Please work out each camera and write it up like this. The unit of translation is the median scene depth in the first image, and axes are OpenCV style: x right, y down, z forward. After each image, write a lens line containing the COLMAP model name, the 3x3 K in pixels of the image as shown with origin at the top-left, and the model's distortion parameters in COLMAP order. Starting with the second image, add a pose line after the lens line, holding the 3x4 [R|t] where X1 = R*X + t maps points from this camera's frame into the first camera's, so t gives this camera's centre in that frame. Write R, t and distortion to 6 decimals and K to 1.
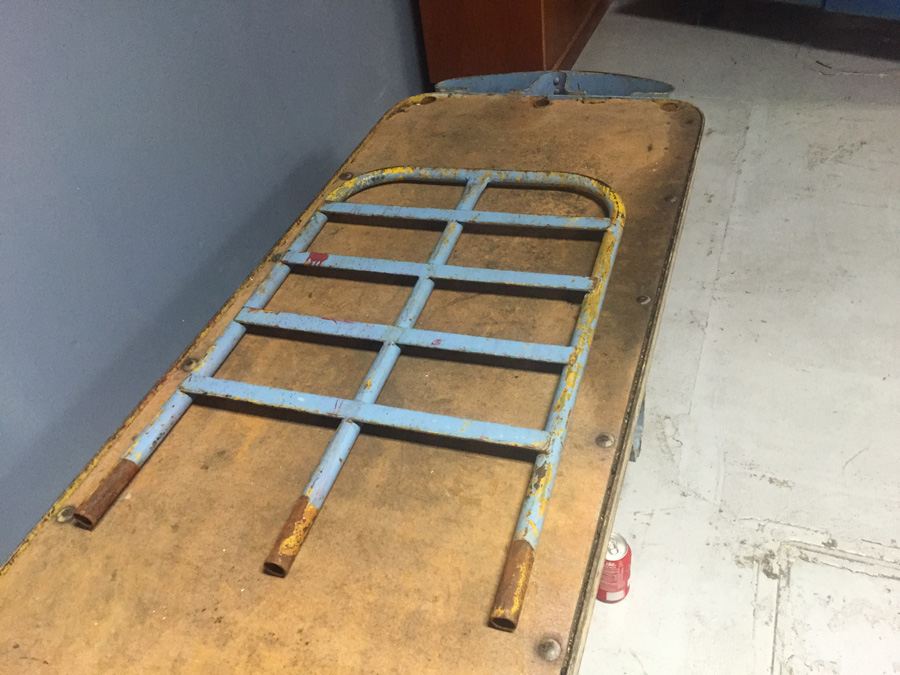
lens RADIAL K [[762.3, 0, 450.0], [0, 762.3, 337.5], [0, 0, 1]] dist [0.084017, -0.123519]
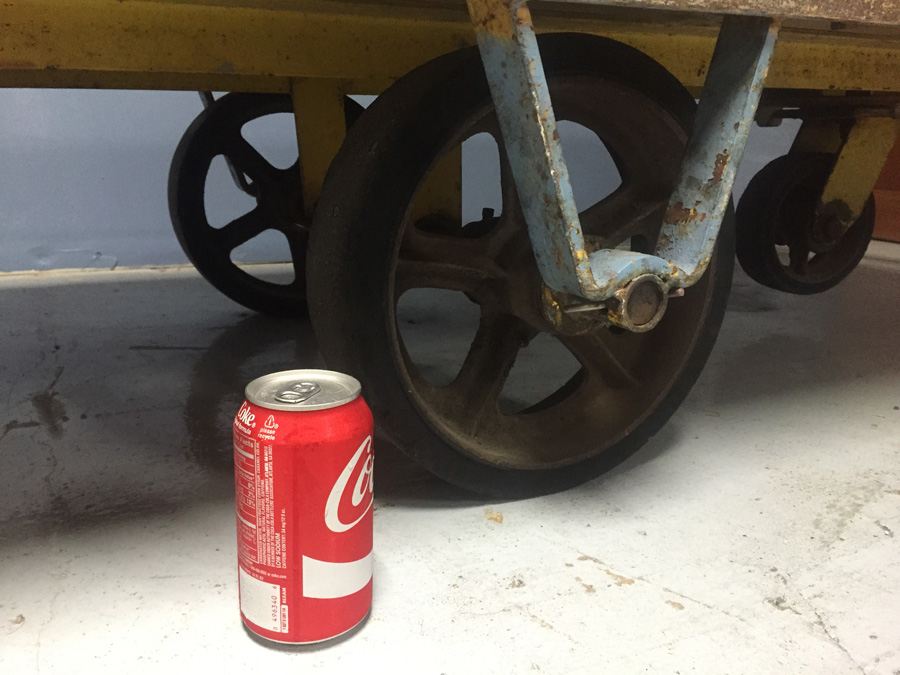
lens RADIAL K [[762.3, 0, 450.0], [0, 762.3, 337.5], [0, 0, 1]] dist [0.084017, -0.123519]
pose [[0.725298, 0.311282, -0.614041, 0.450769], [-0.527240, 0.824691, -0.204701, 0.306470], [0.442674, 0.472216, 0.762267, 0.855654]]
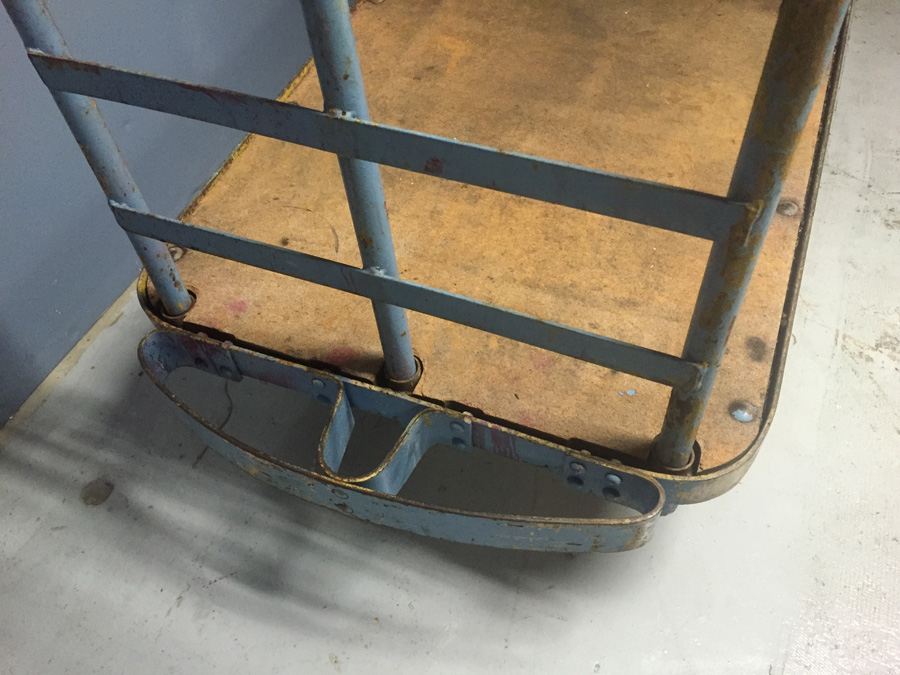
lens RADIAL K [[758.9, 0, 450.0], [0, 758.9, 337.5], [0, 0, 1]] dist [0.082093, -0.126897]
pose [[0.997670, 0.063664, 0.024523, -0.285817], [-0.067299, 0.977356, 0.200614, 0.309462], [-0.011196, -0.201797, 0.979363, -0.082839]]
